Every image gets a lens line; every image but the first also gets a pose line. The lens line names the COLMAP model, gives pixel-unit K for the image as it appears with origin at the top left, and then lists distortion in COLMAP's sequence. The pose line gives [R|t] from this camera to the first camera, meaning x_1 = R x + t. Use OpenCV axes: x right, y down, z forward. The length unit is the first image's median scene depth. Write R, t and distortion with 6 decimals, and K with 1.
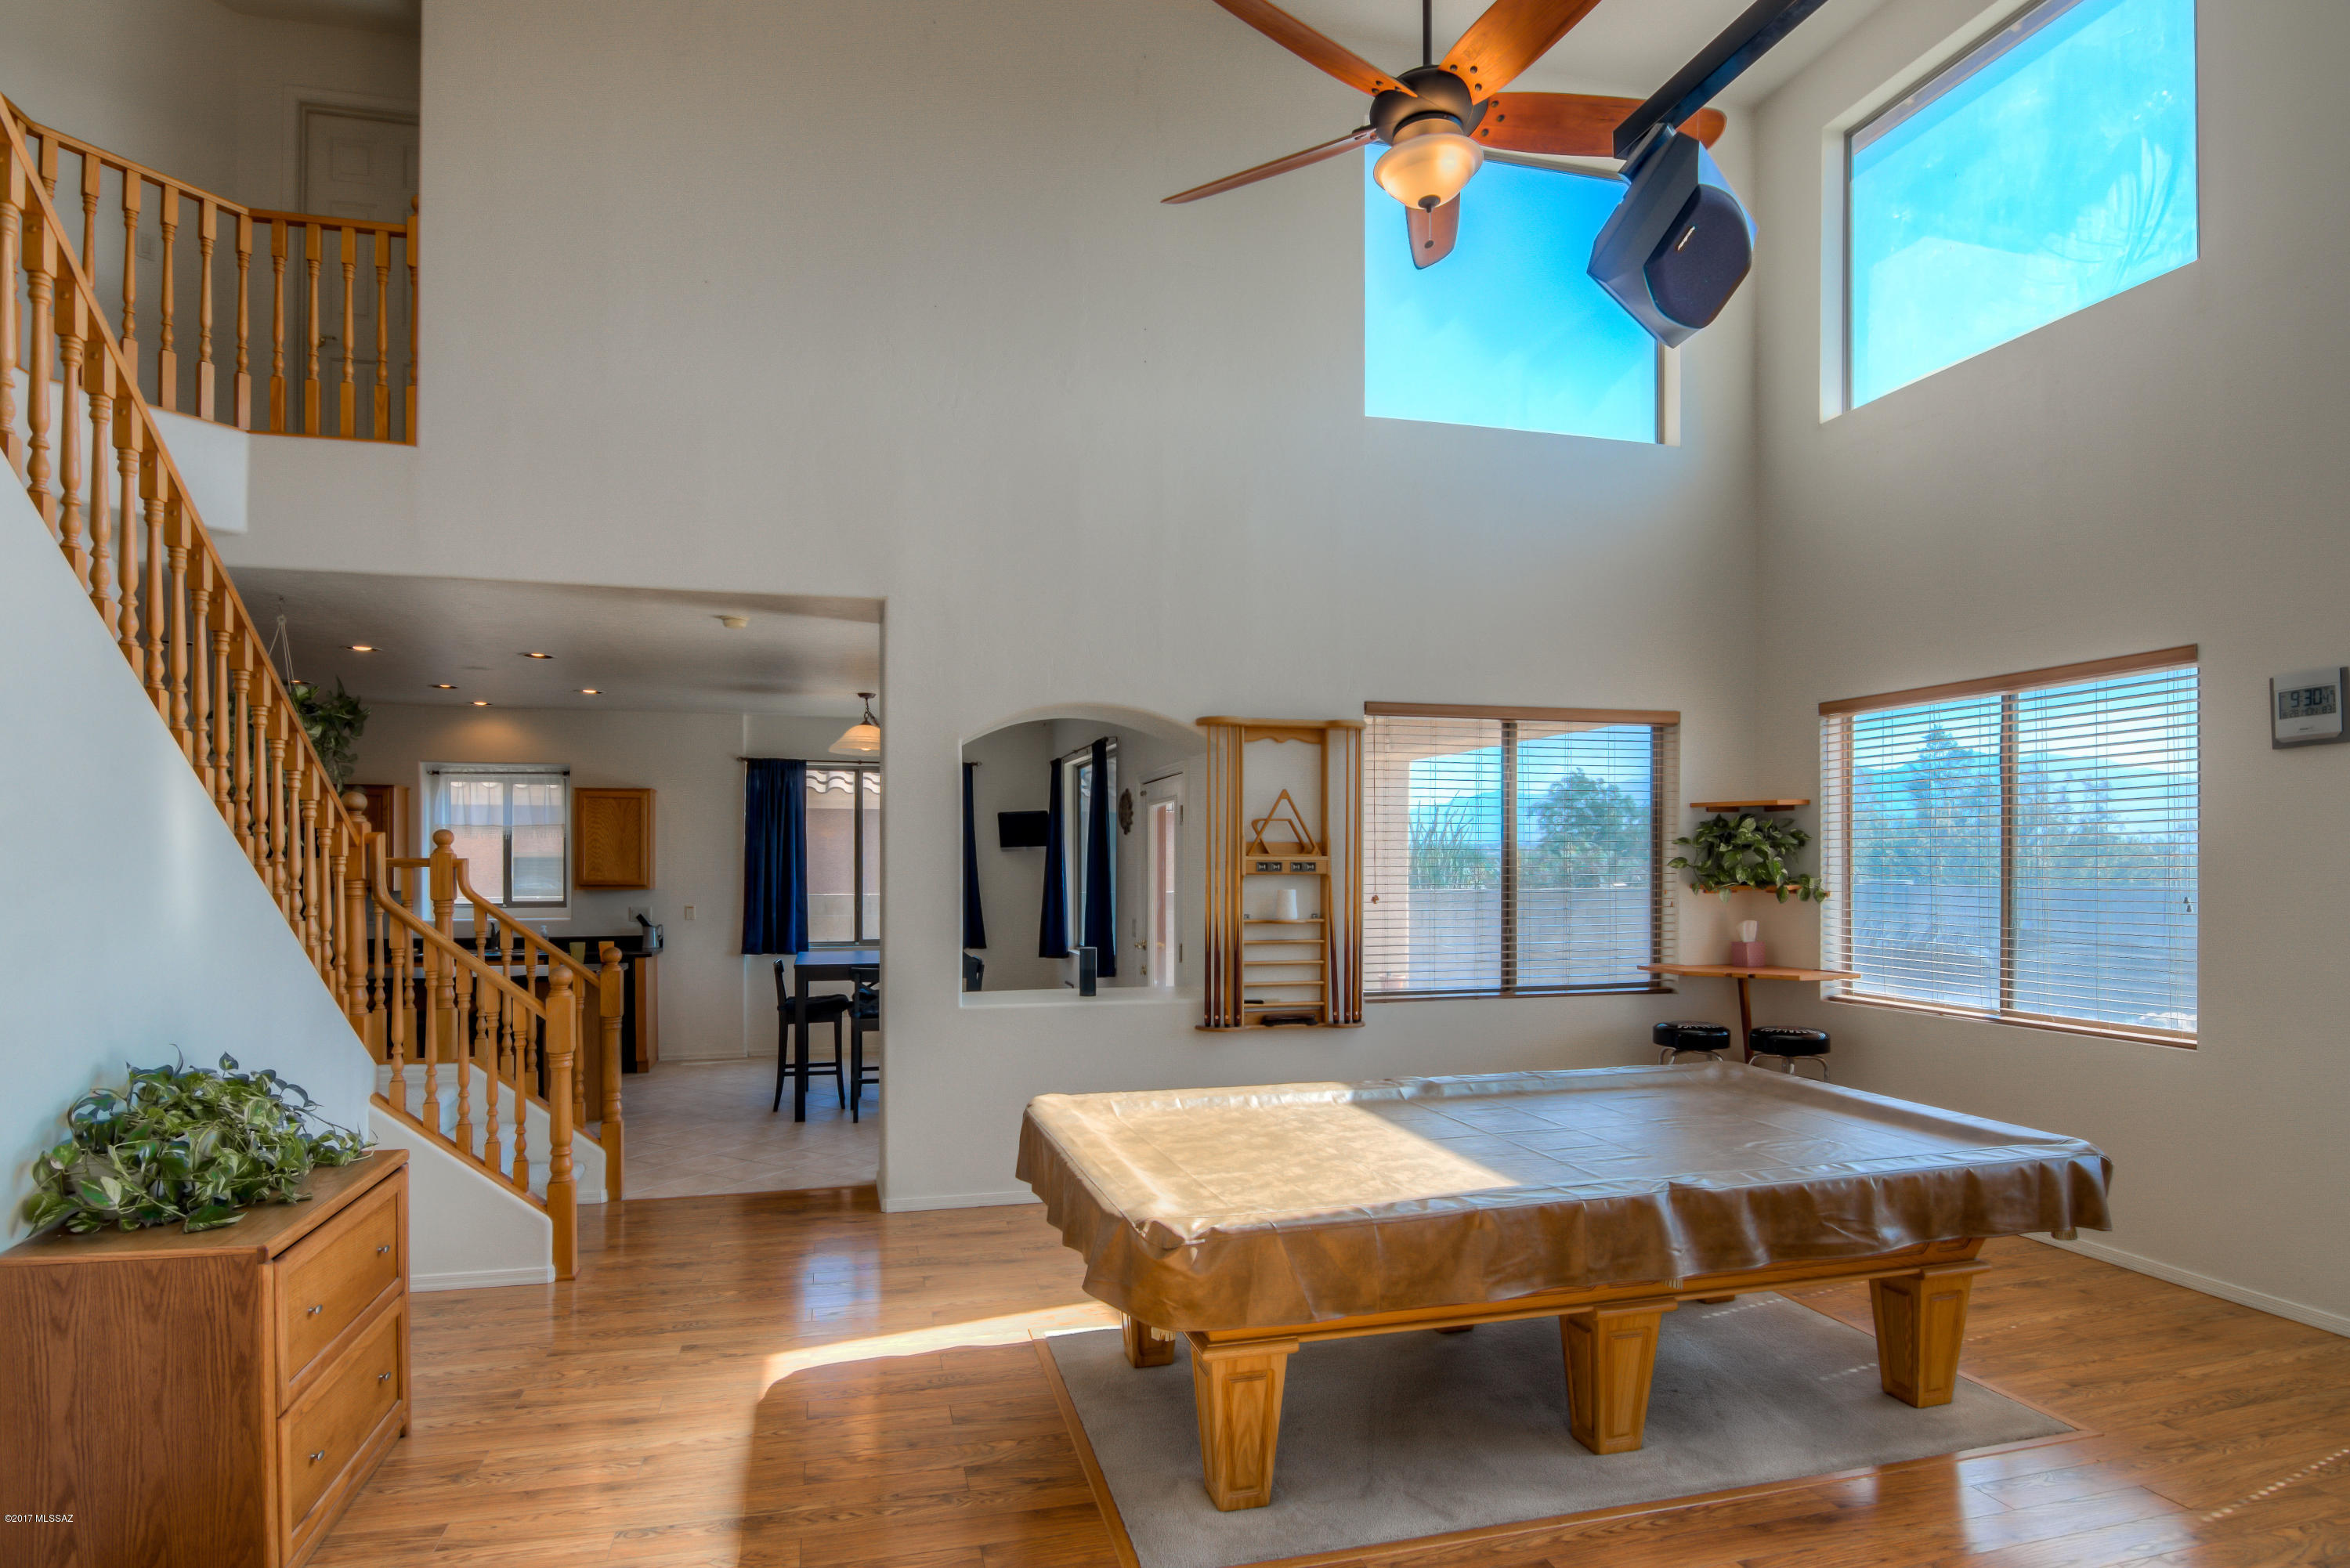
lens RADIAL K [[1252.1, 0, 1169.2], [0, 1252.1, 846.0], [0, 0, 1]] dist [-0.002912, -0.000658]
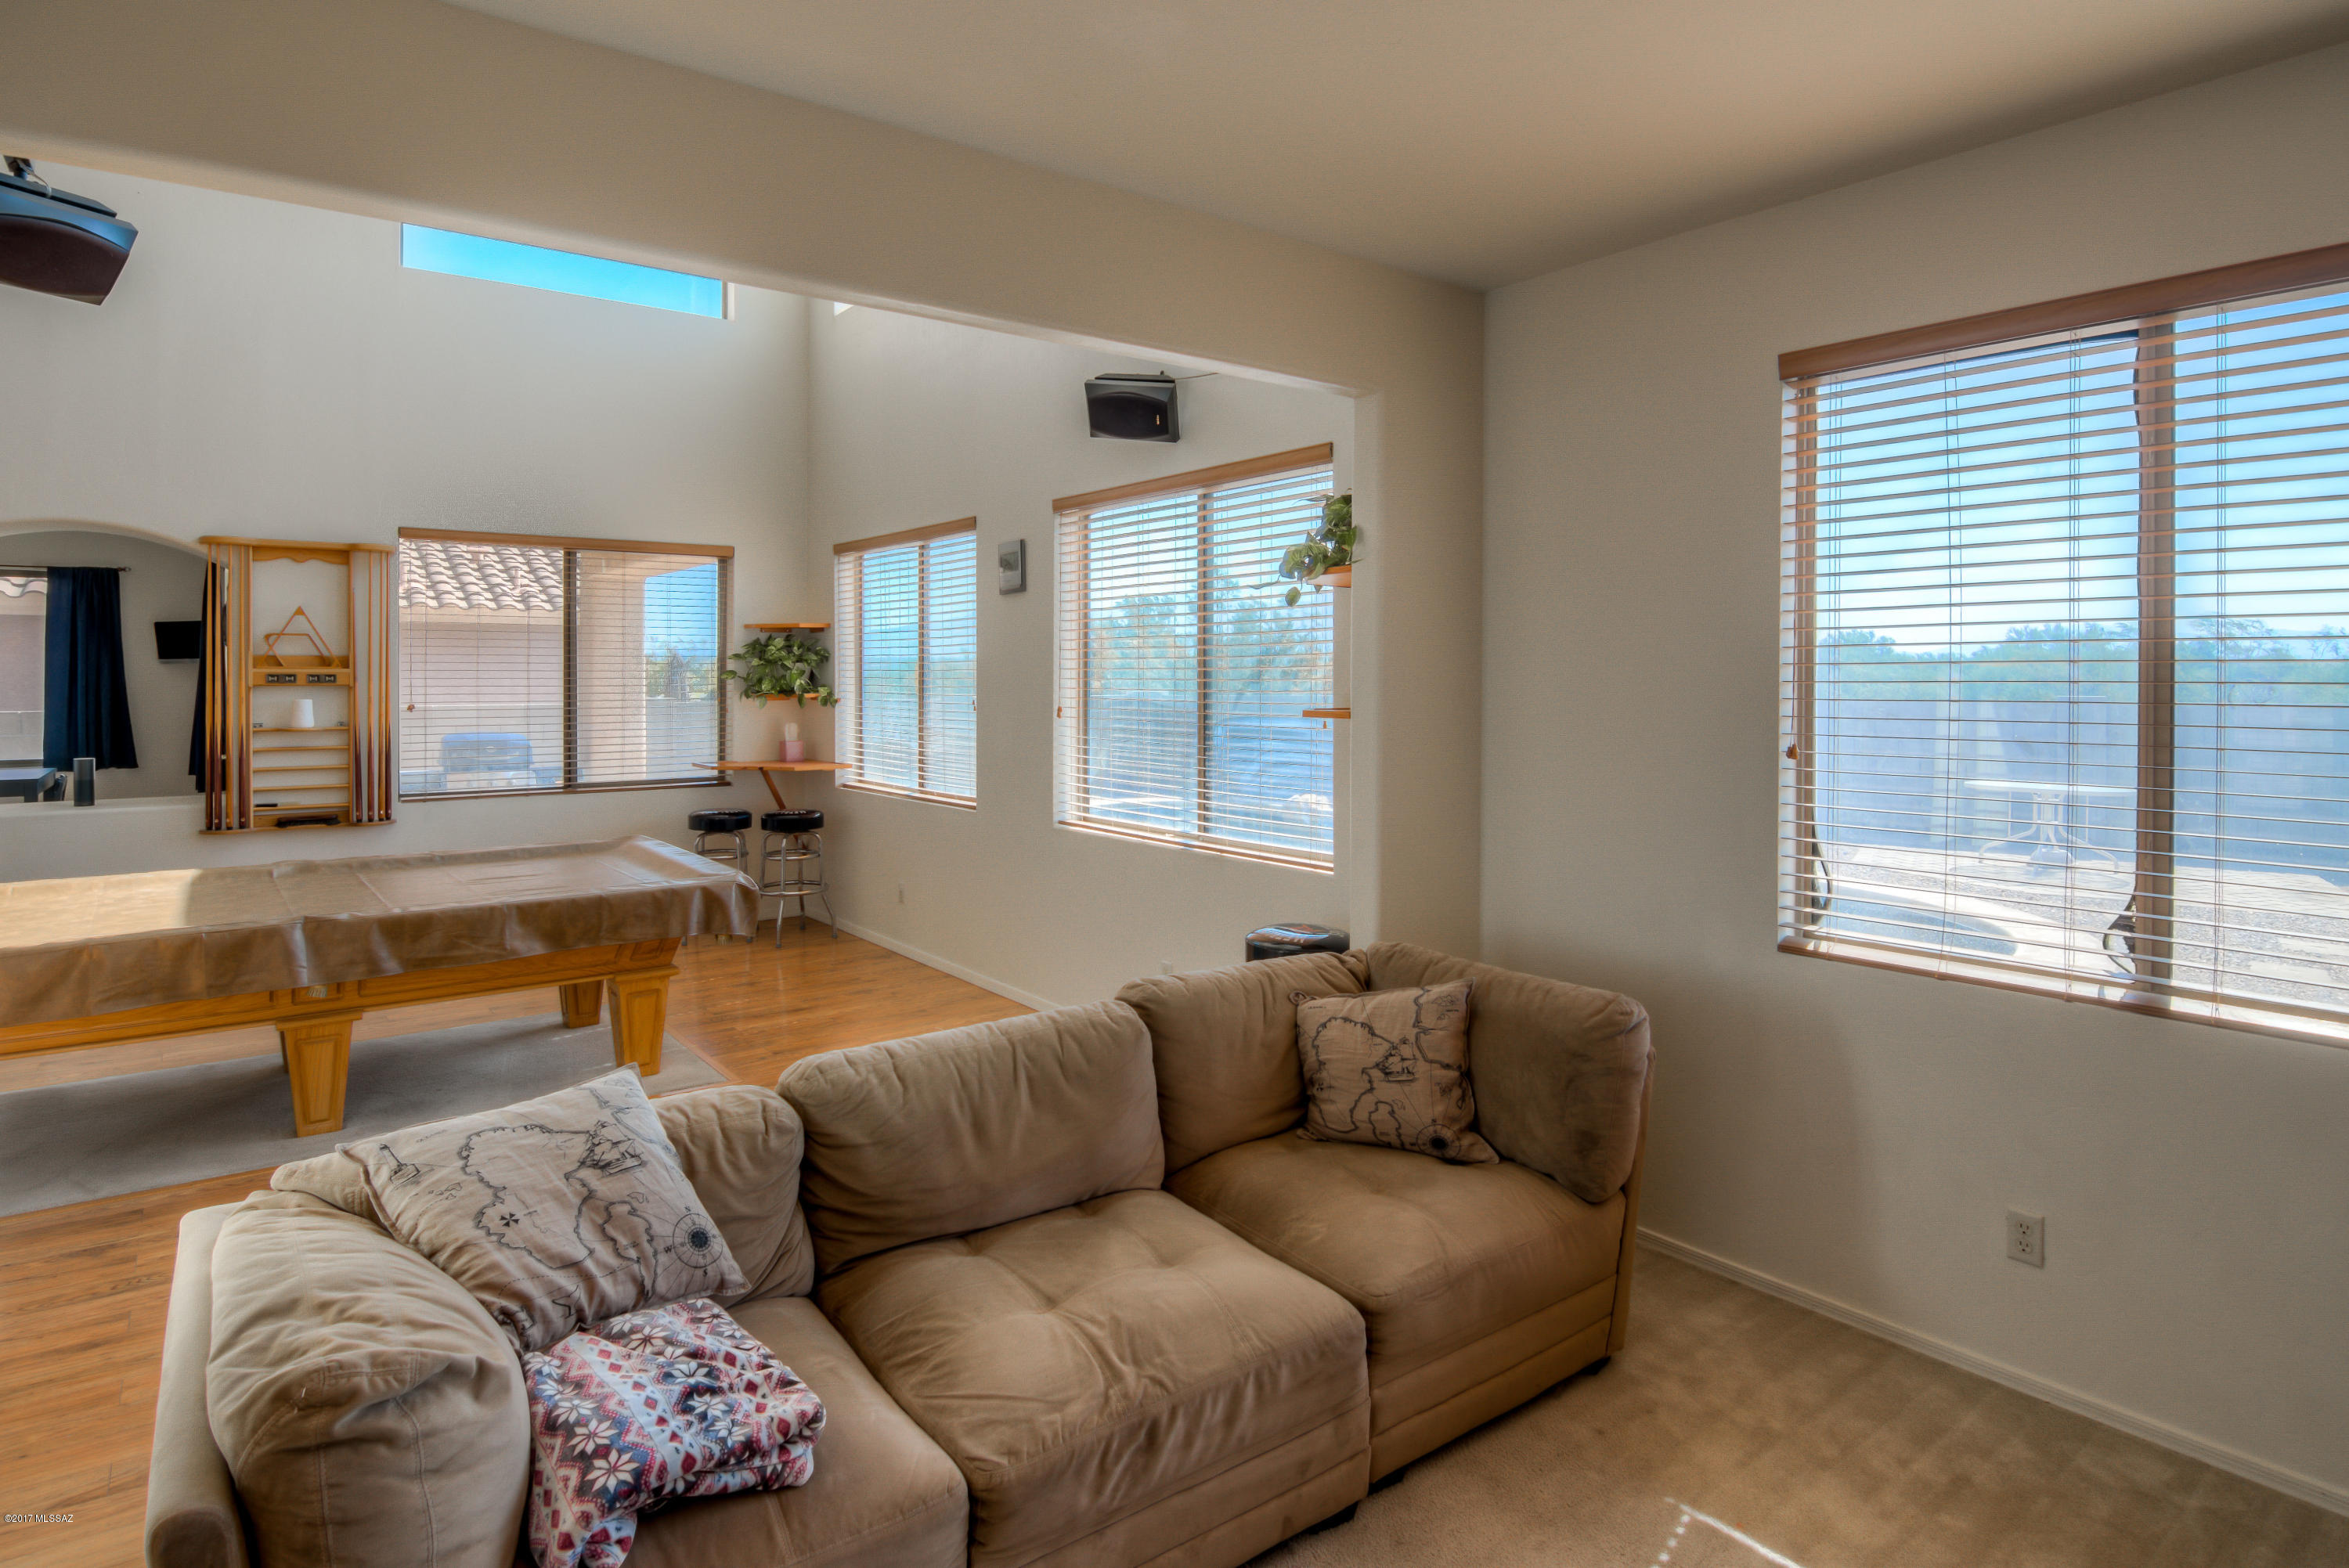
lens RADIAL K [[1277.3, 0, 1179.7], [0, 1277.3, 676.1], [0, 0, 1]] dist [-0.000733, -0.000423]
pose [[0.925444, 0.000342, 0.378885, 0.368967], [-0.006048, 0.999886, 0.013869, -0.005212], [-0.378836, -0.015126, 0.925340, -0.294073]]
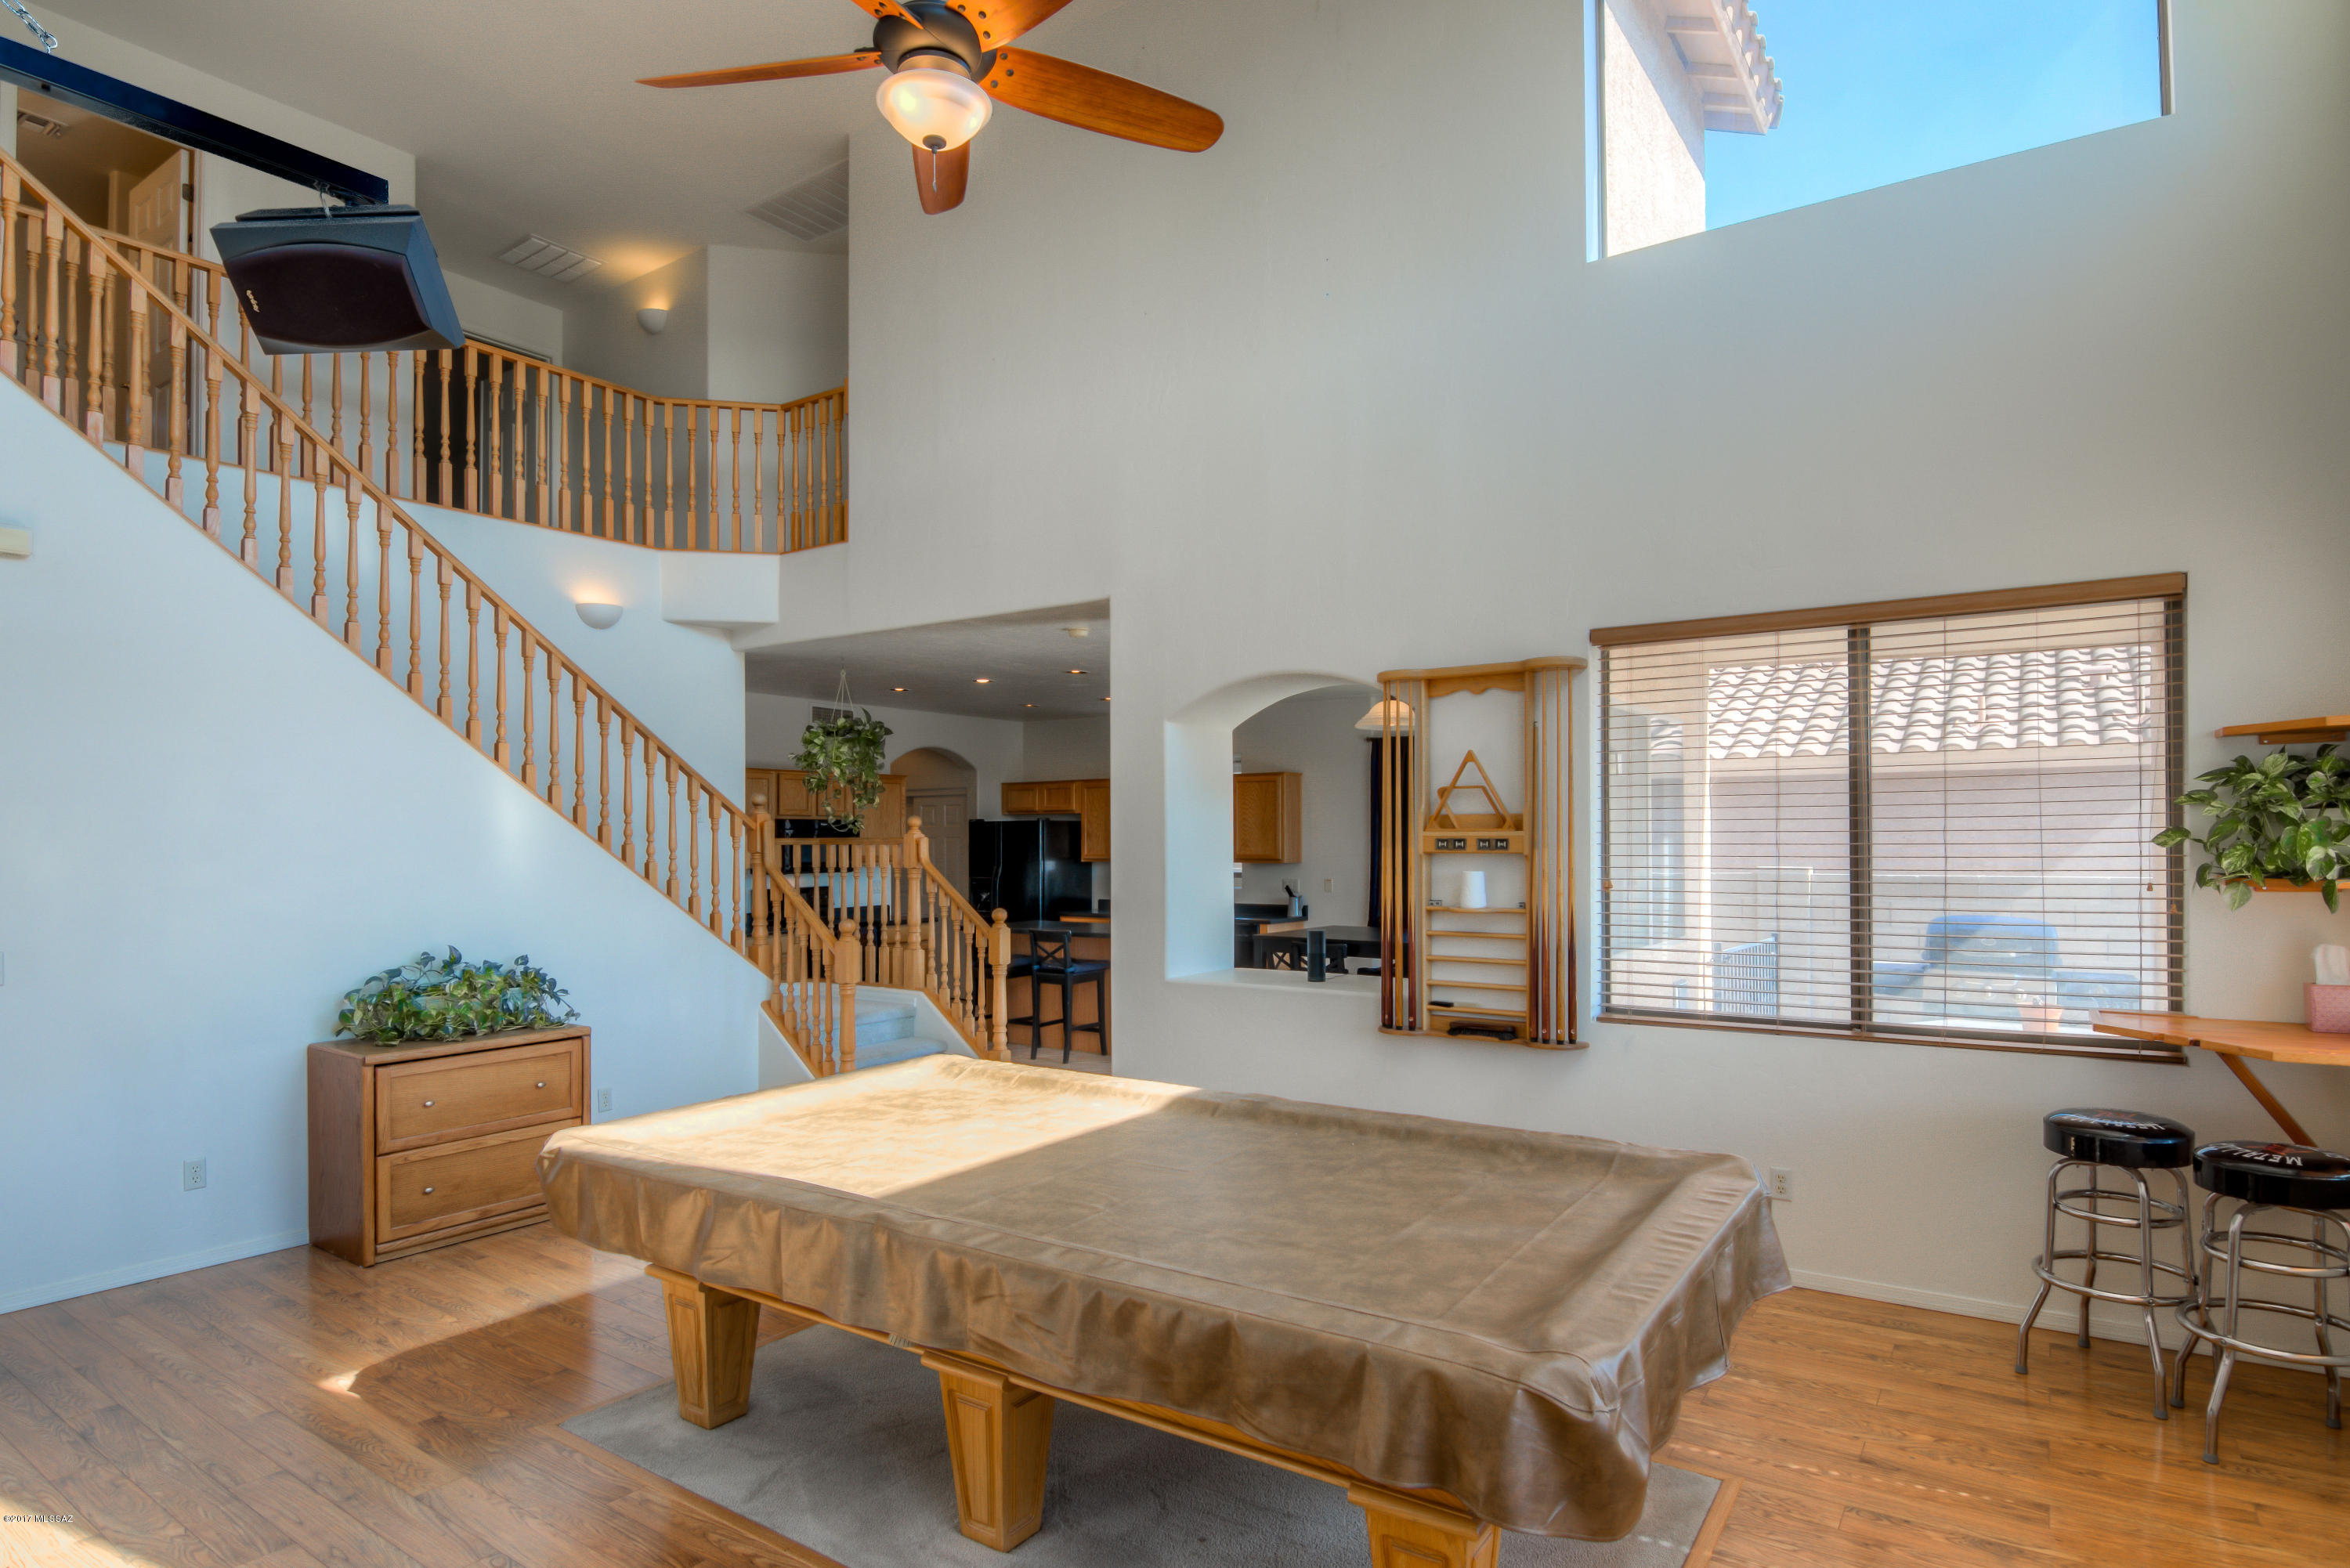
lens RADIAL K [[1258.6, 0, 1175.5], [0, 1258.6, 830.3], [0, 0, 1]] dist [-0.001306, -0.000875]
pose [[0.645455, -0.007406, -0.763762, 0.592117], [0.011777, 0.999931, 0.000256, 0.004946], [0.763707, -0.009160, 0.645498, 0.307438]]
